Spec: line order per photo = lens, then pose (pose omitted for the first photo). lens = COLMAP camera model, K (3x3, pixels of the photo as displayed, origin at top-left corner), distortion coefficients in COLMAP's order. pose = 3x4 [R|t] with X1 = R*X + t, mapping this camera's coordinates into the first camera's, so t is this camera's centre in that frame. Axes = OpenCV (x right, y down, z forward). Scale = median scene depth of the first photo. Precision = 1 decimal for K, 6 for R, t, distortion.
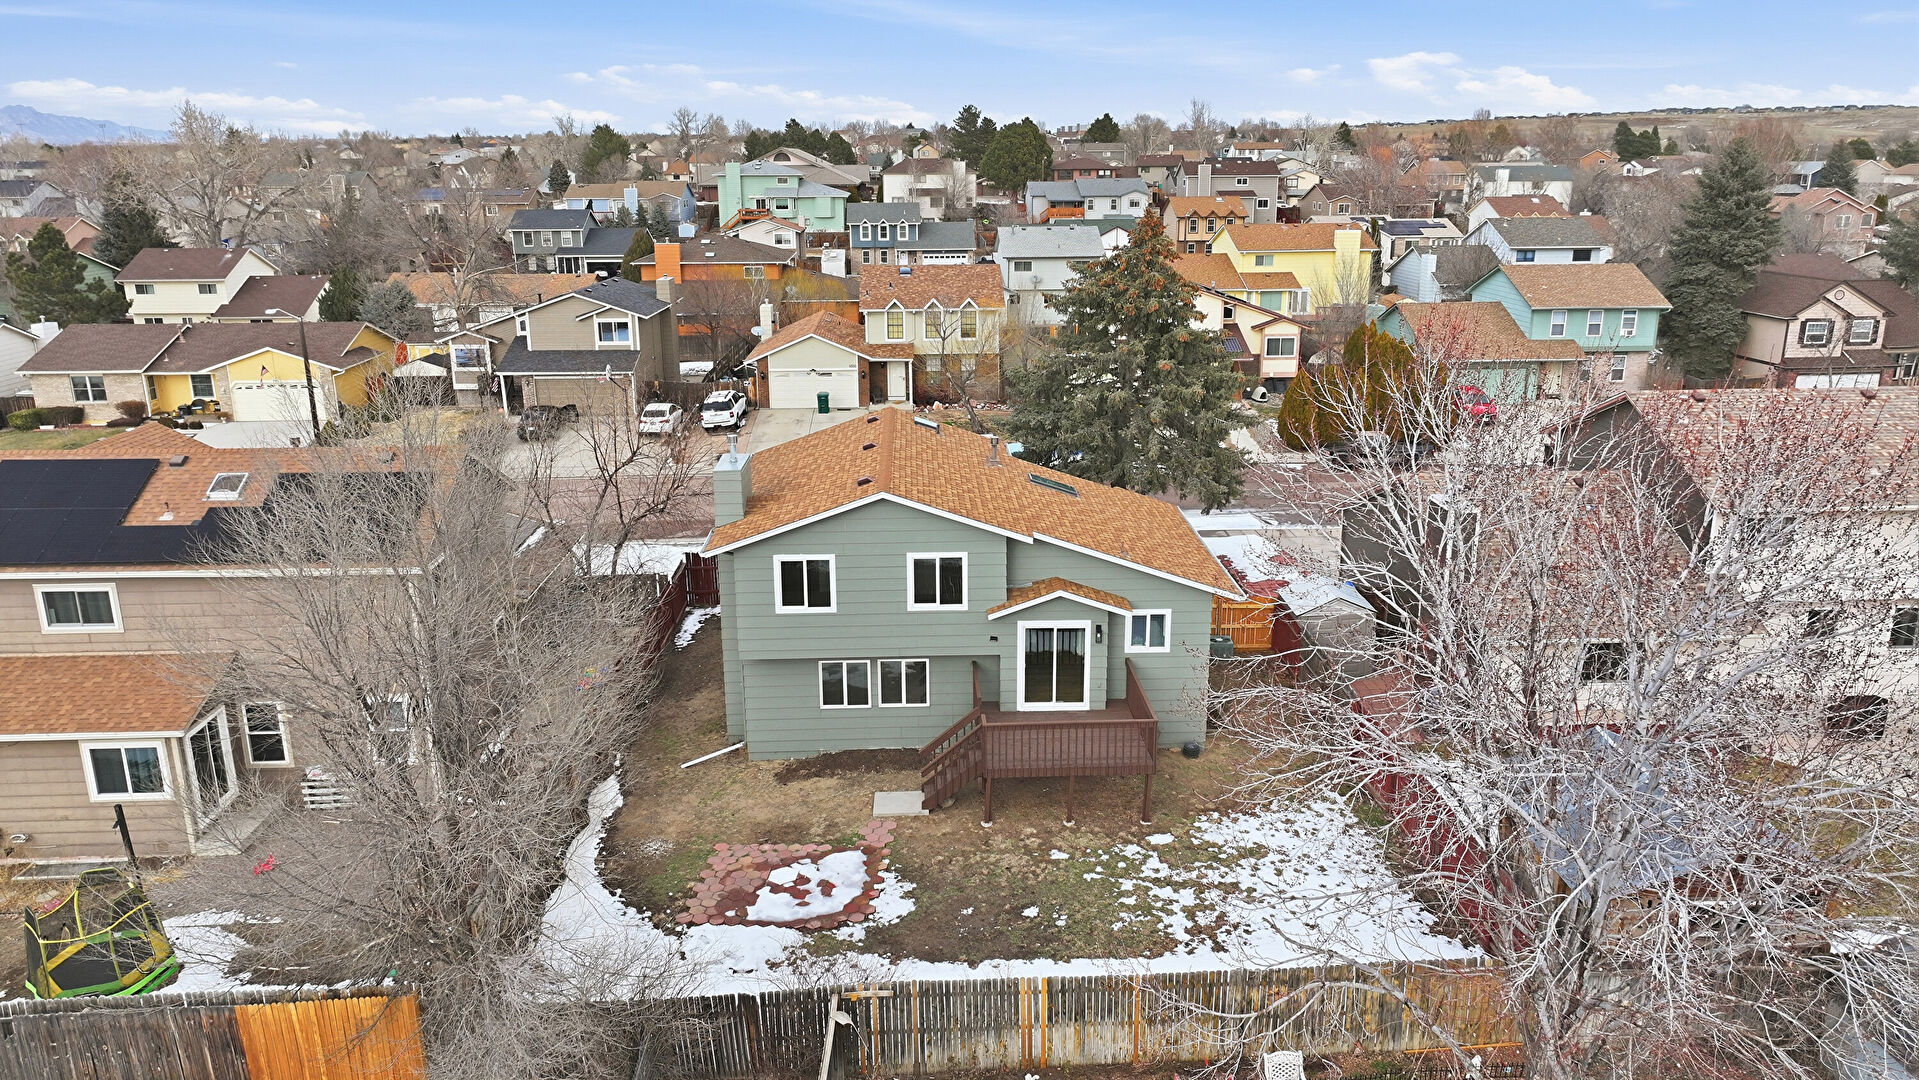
lens RADIAL K [[1349.8, 0, 965.1], [0, 1349.8, 530.8], [0, 0, 1]] dist [-0.004661, 0.004150]
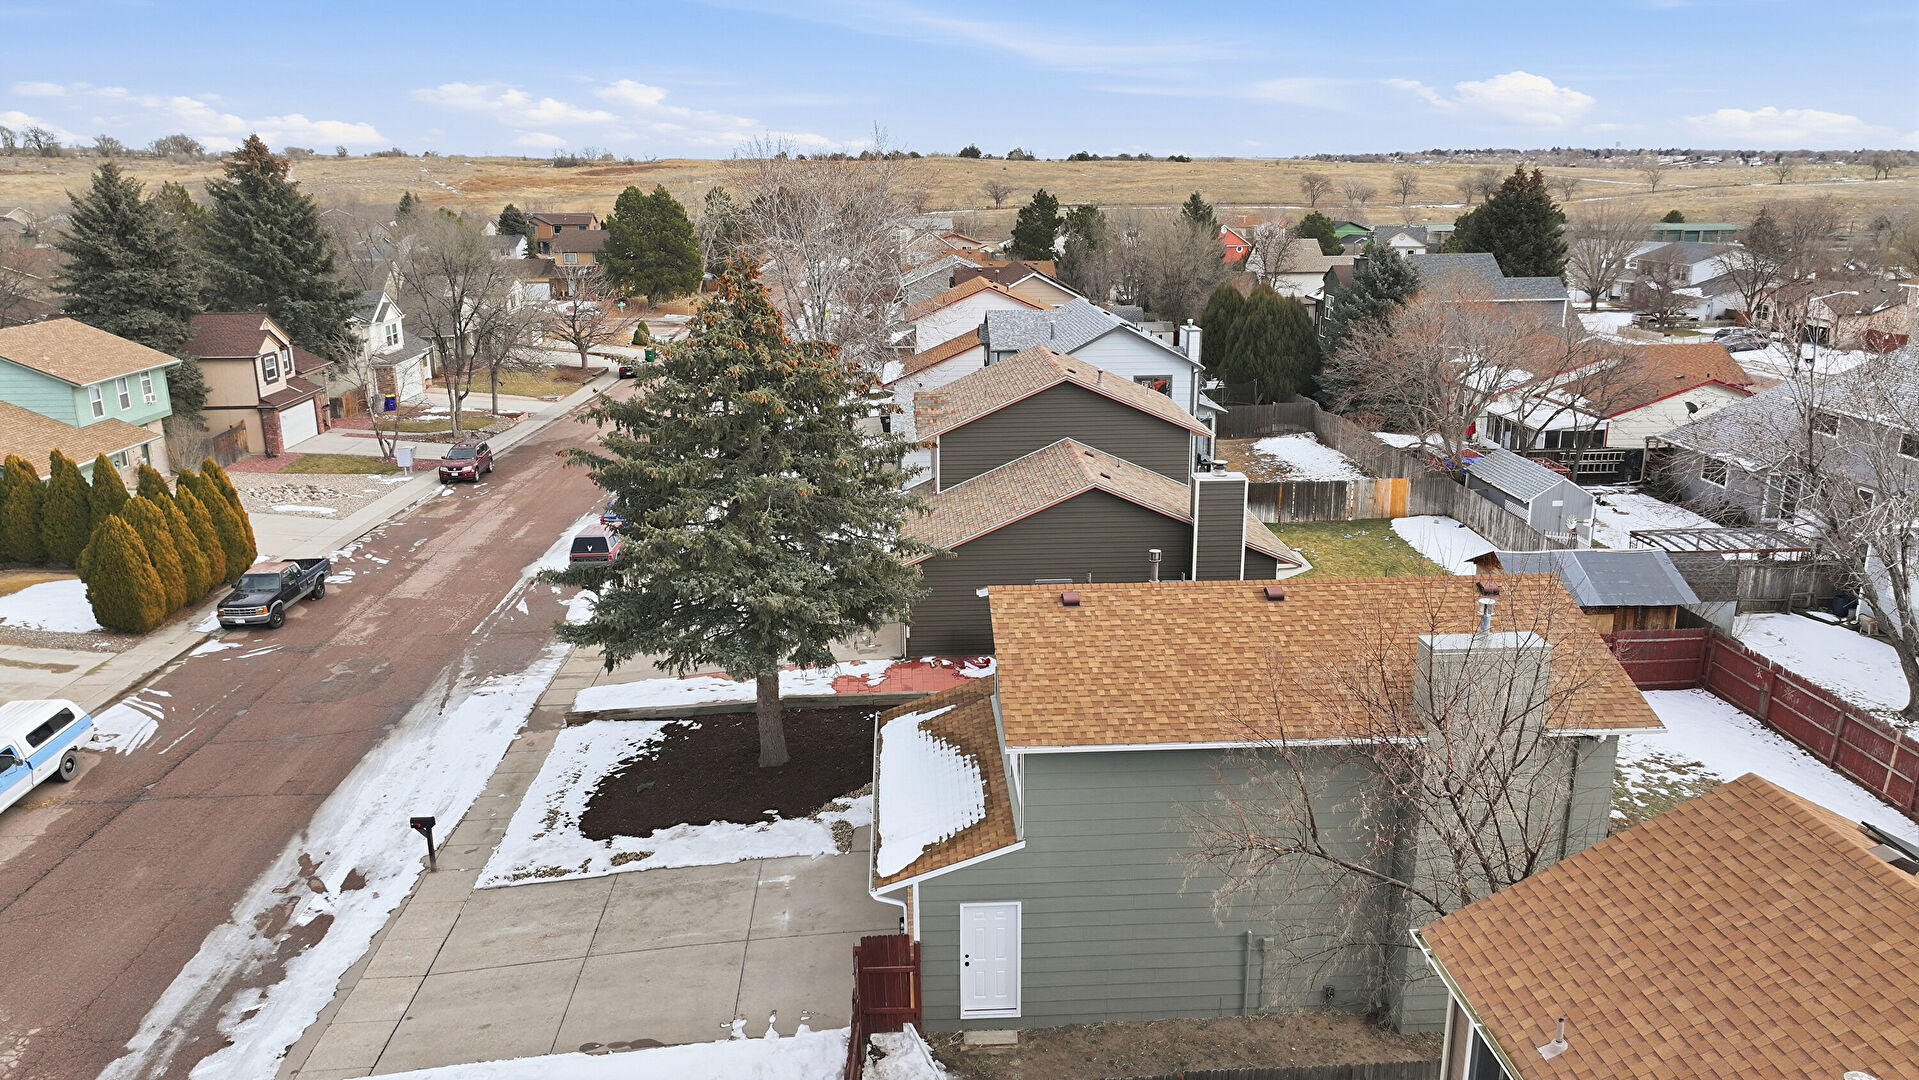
lens RADIAL K [[1349.8, 0, 965.1], [0, 1349.8, 530.8], [0, 0, 1]] dist [-0.004661, 0.004150]
pose [[-0.011765, -0.250461, 0.968055, -0.949110], [0.279426, 0.928730, 0.243683, -0.396663], [-0.960095, 0.273367, 0.059059, 1.418638]]
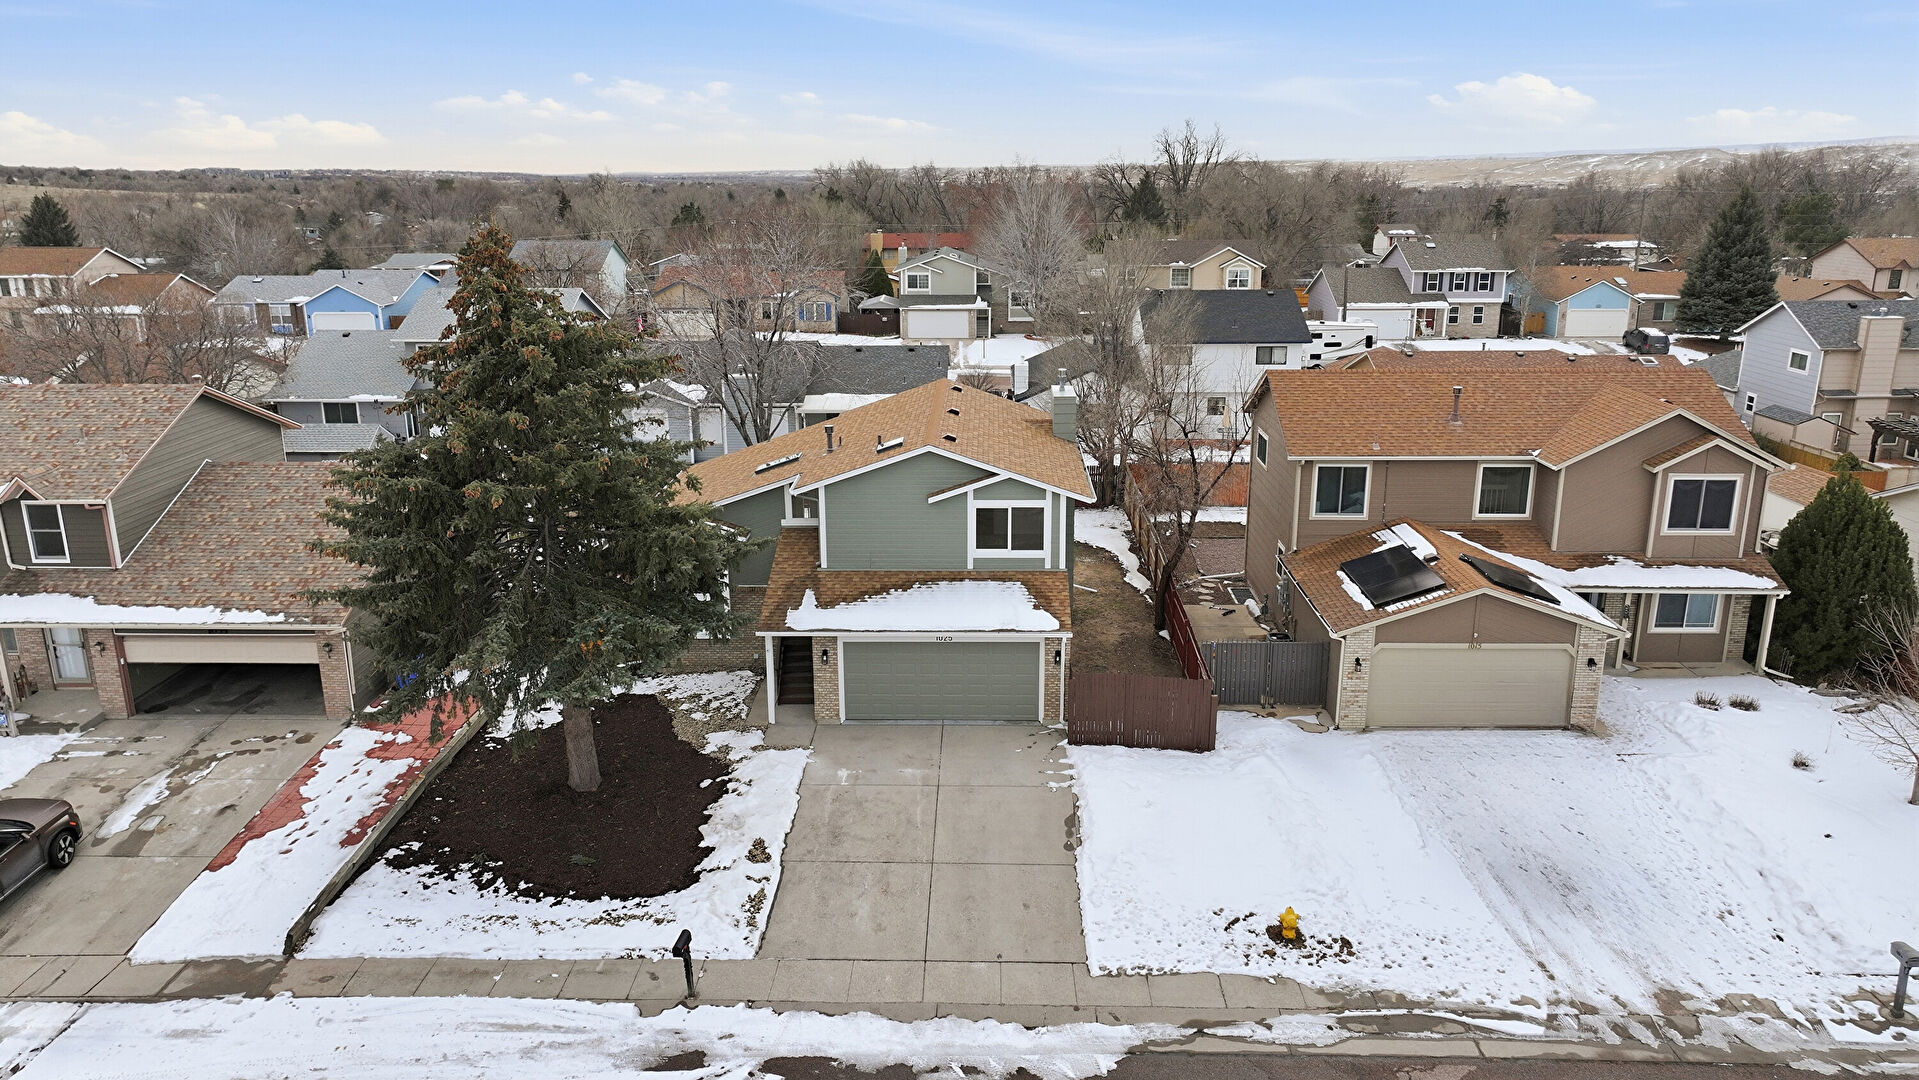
lens RADIAL K [[1349.8, 0, 965.1], [0, 1349.8, 530.8], [0, 0, 1]] dist [-0.004661, 0.004150]
pose [[-0.998228, -0.002096, 0.059472, -0.188148], [0.028828, 0.857256, 0.514082, -0.695269], [-0.052061, 0.514885, -0.855677, 2.547462]]
